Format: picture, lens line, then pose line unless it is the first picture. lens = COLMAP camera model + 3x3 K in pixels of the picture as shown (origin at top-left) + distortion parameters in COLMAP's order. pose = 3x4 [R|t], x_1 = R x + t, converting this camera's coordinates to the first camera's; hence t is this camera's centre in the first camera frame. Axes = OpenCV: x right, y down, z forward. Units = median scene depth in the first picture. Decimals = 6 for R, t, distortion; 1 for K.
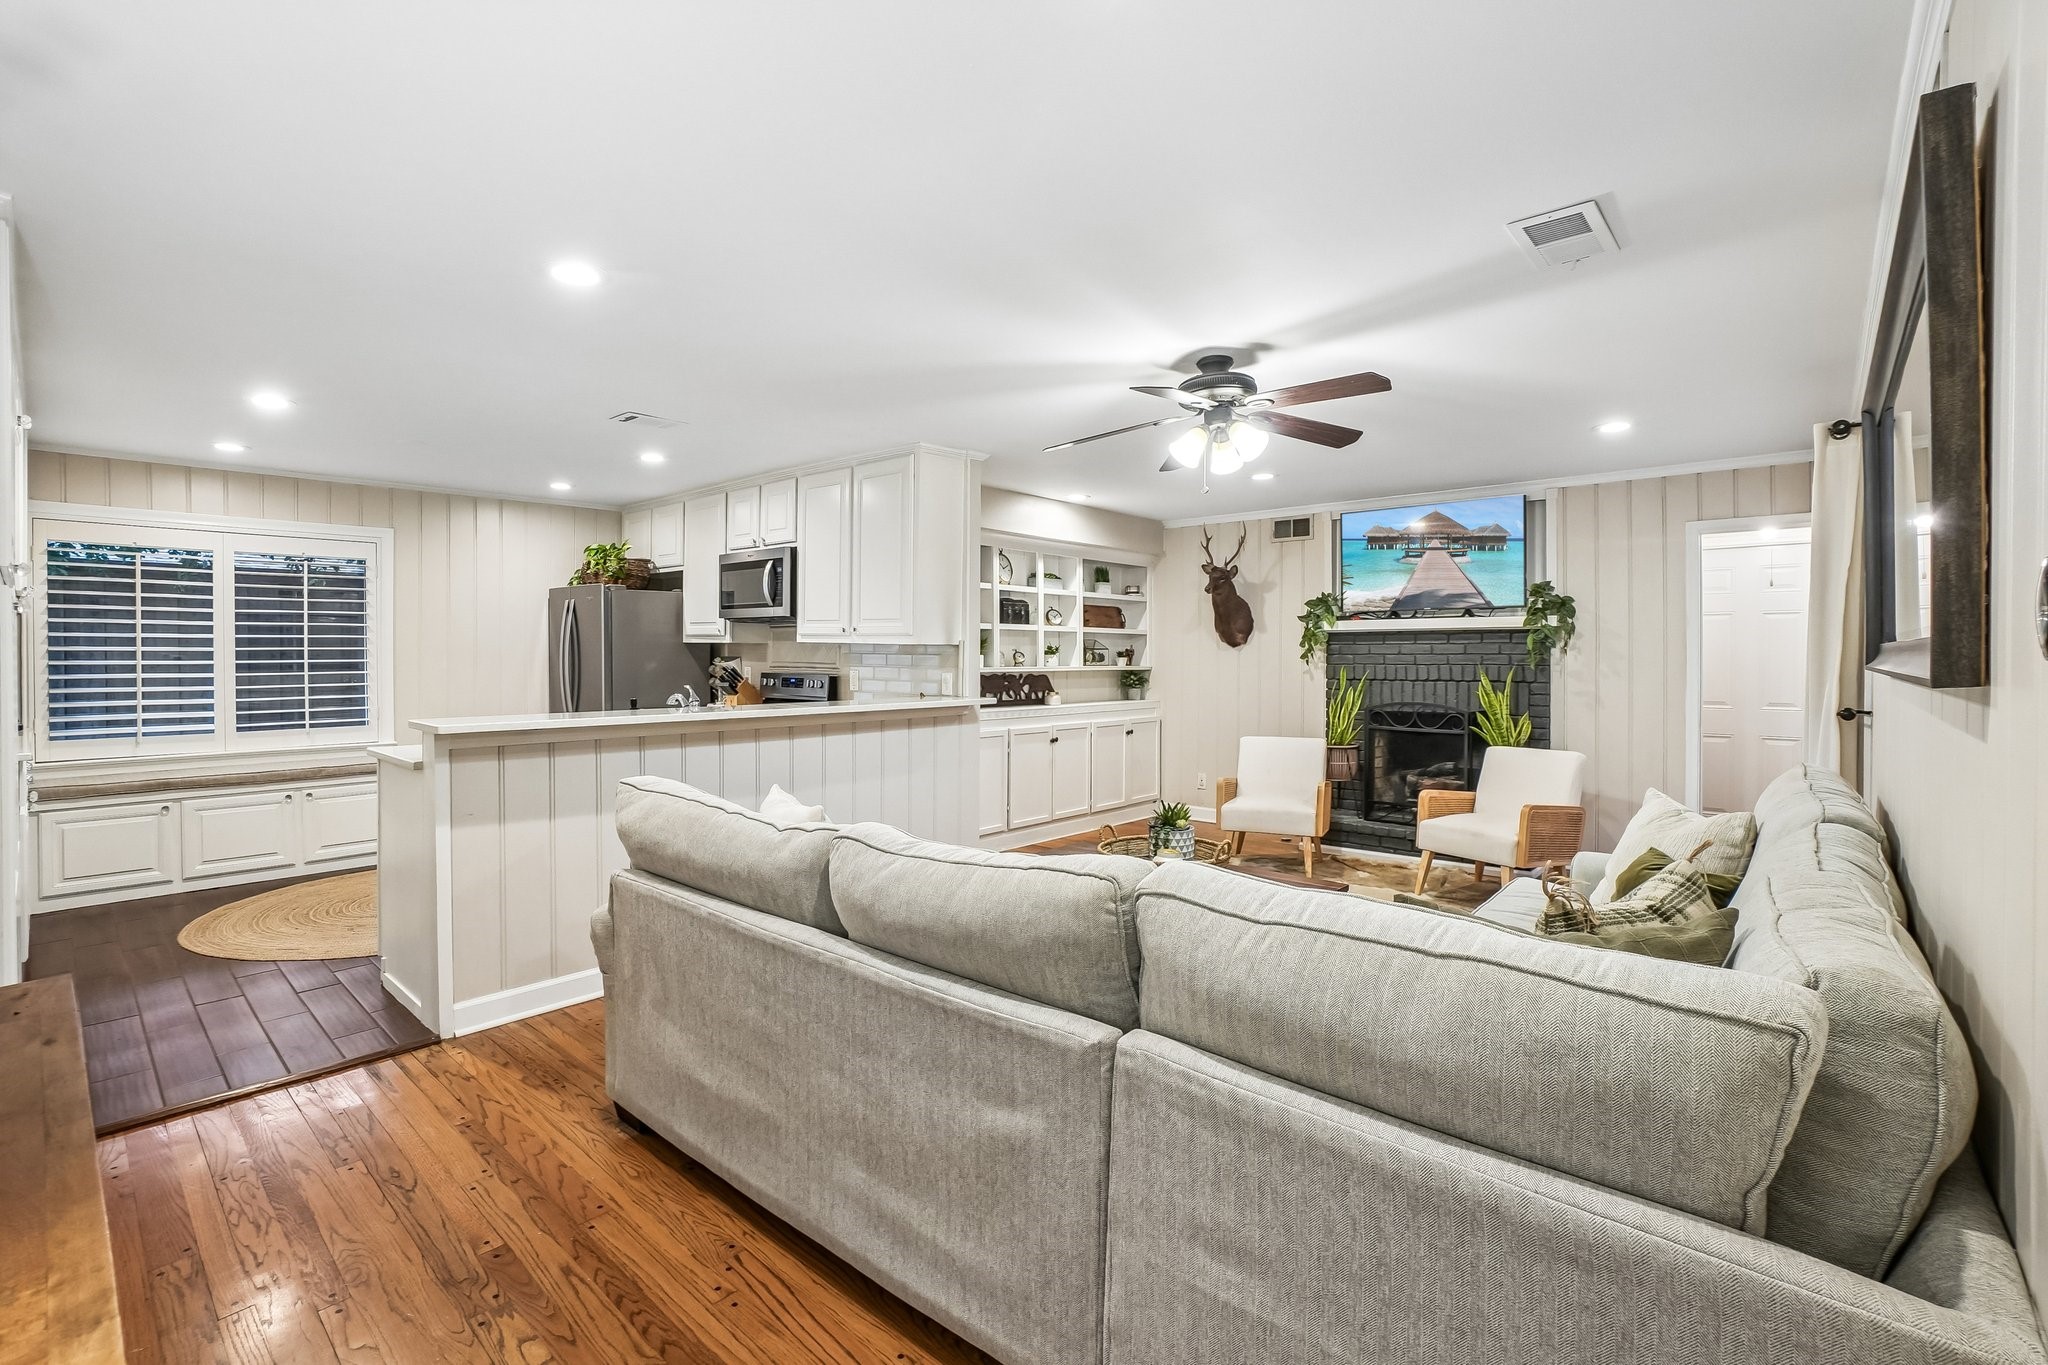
lens RADIAL K [[926.2, 0, 1014.0], [0, 926.2, 670.5], [0, 0, 1]] dist [-0.062850, 0.020894]
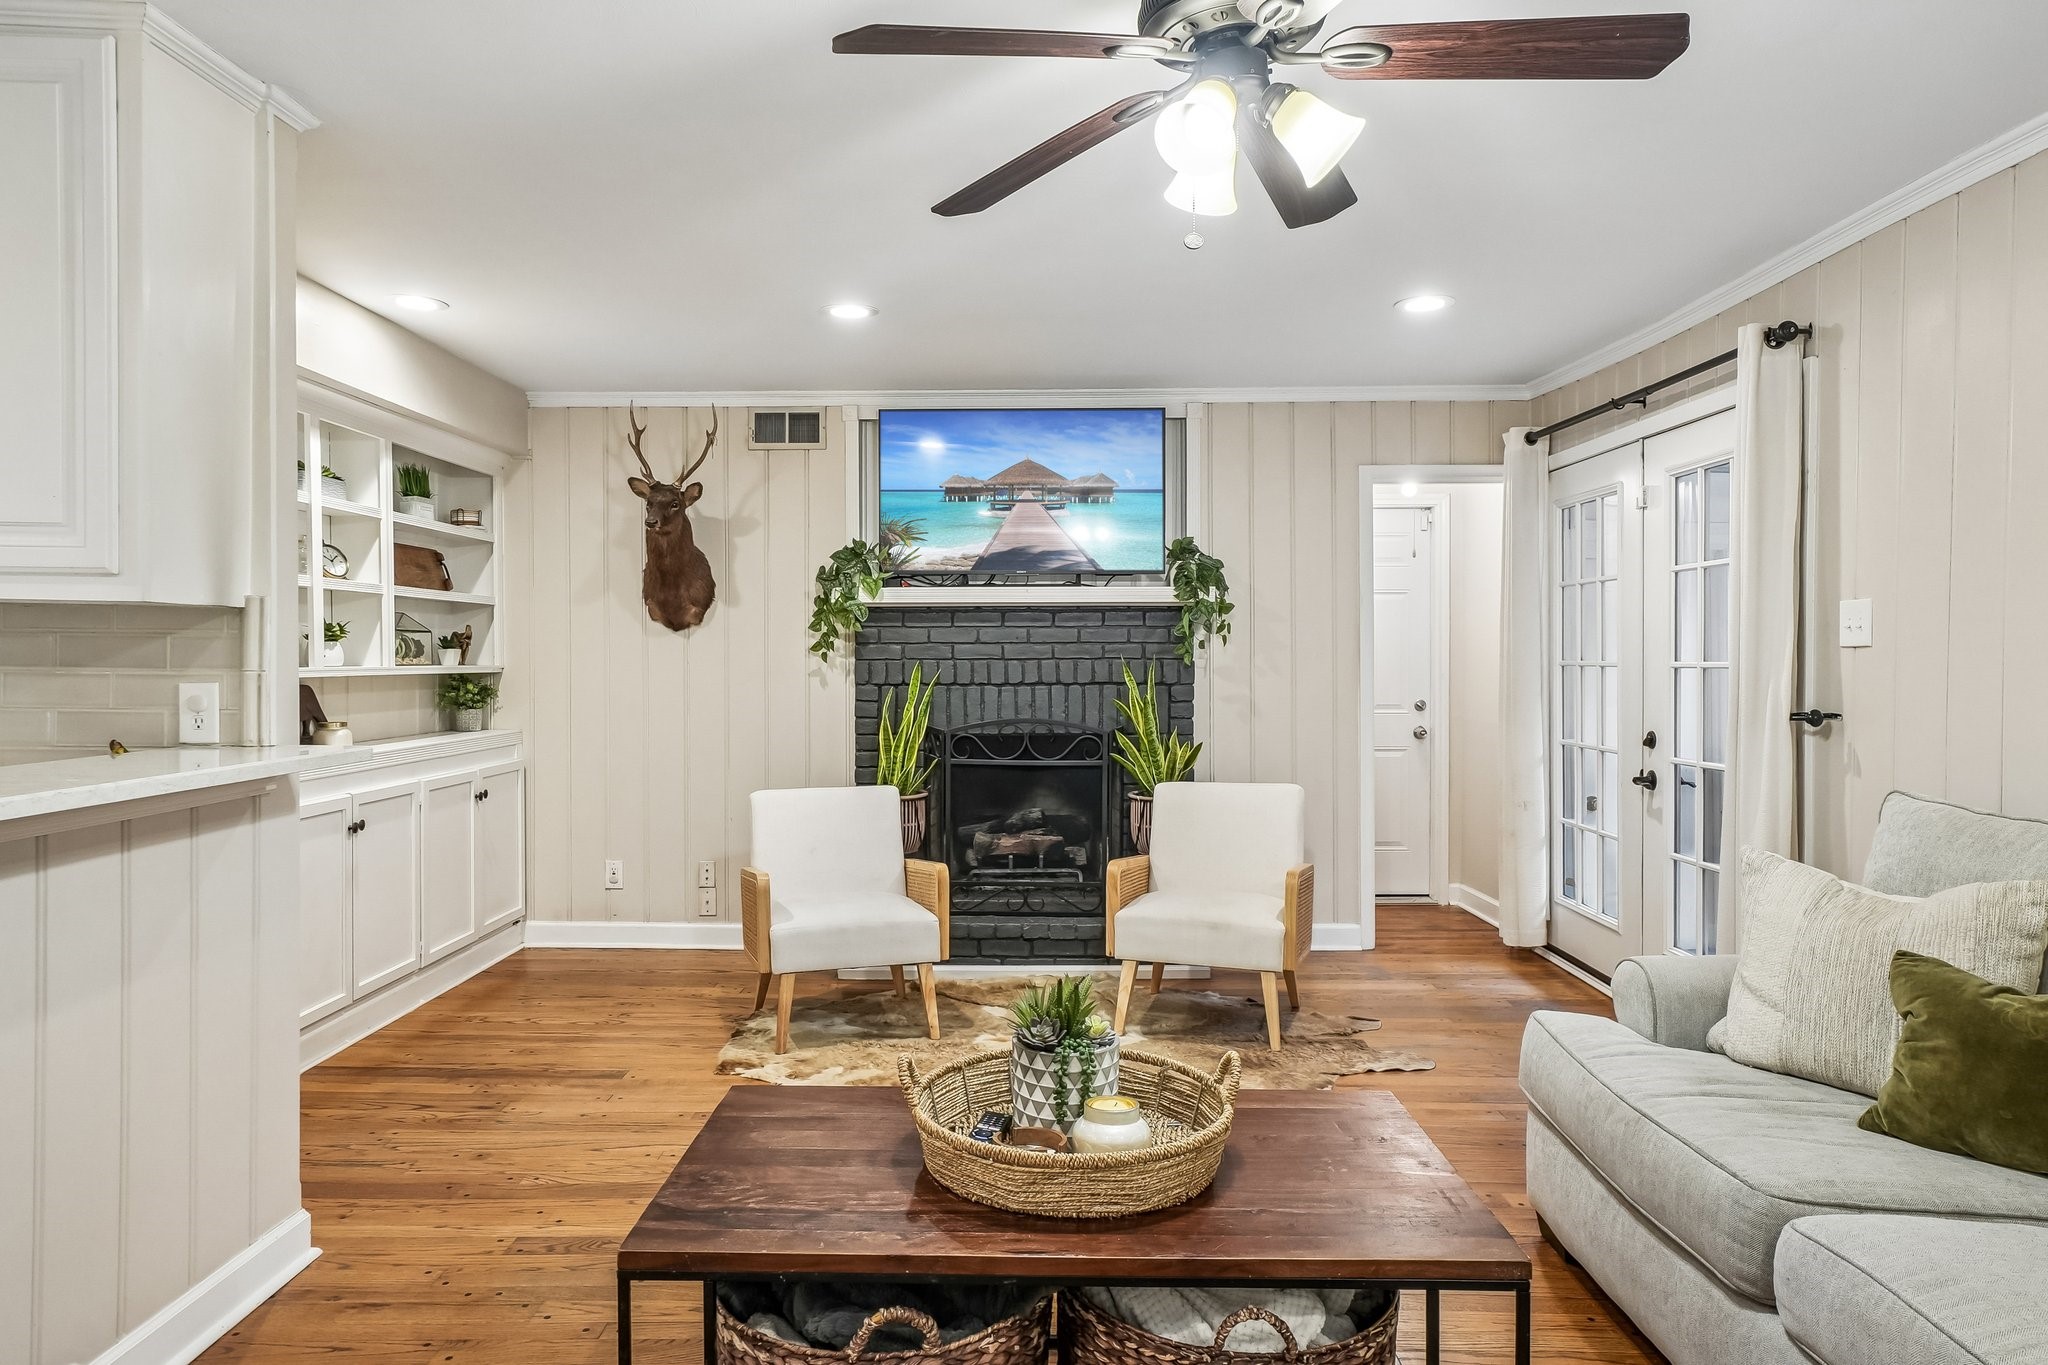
lens RADIAL K [[1263.9, 0, 1019.8], [0, 1263.9, 670.7], [0, 0, 1]] dist [0.002221, 0.000402]
pose [[0.753338, -0.008941, 0.657573, -0.127857], [0.010733, 0.999942, 0.001300, 0.000382], [-0.657546, 0.006078, 0.753390, 0.329554]]
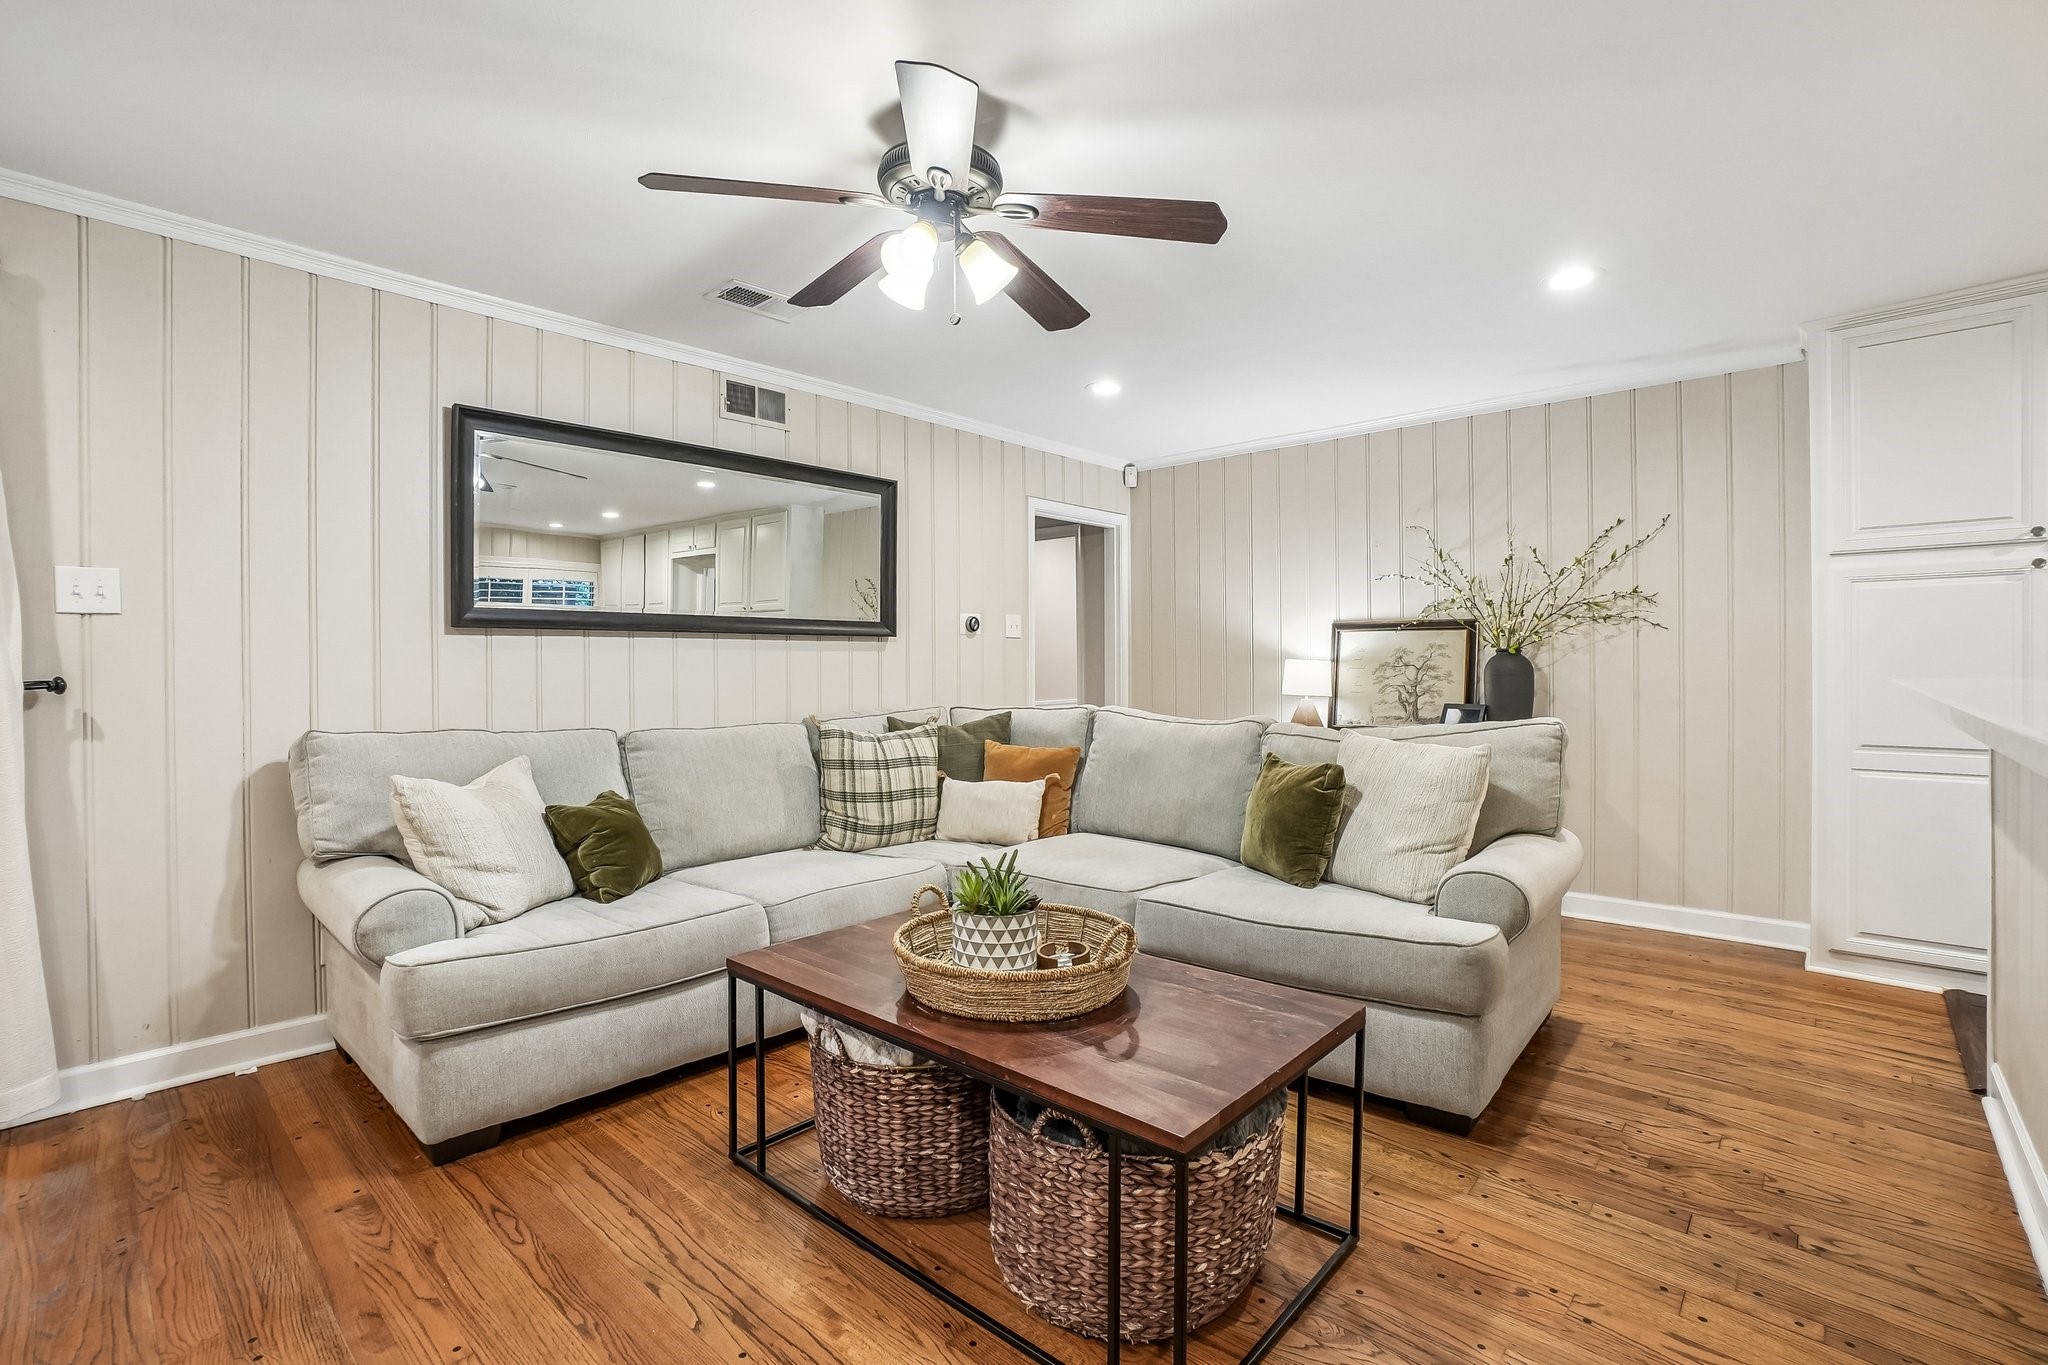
lens RADIAL K [[926.2, 0, 1014.0], [0, 926.2, 670.5], [0, 0, 1]] dist [-0.062850, 0.020894]
pose [[-0.999895, 0.003164, 0.014167, 0.083873], [0.003532, 0.999654, 0.026058, 0.010784], [-0.014080, 0.026105, -0.999560, 0.869526]]
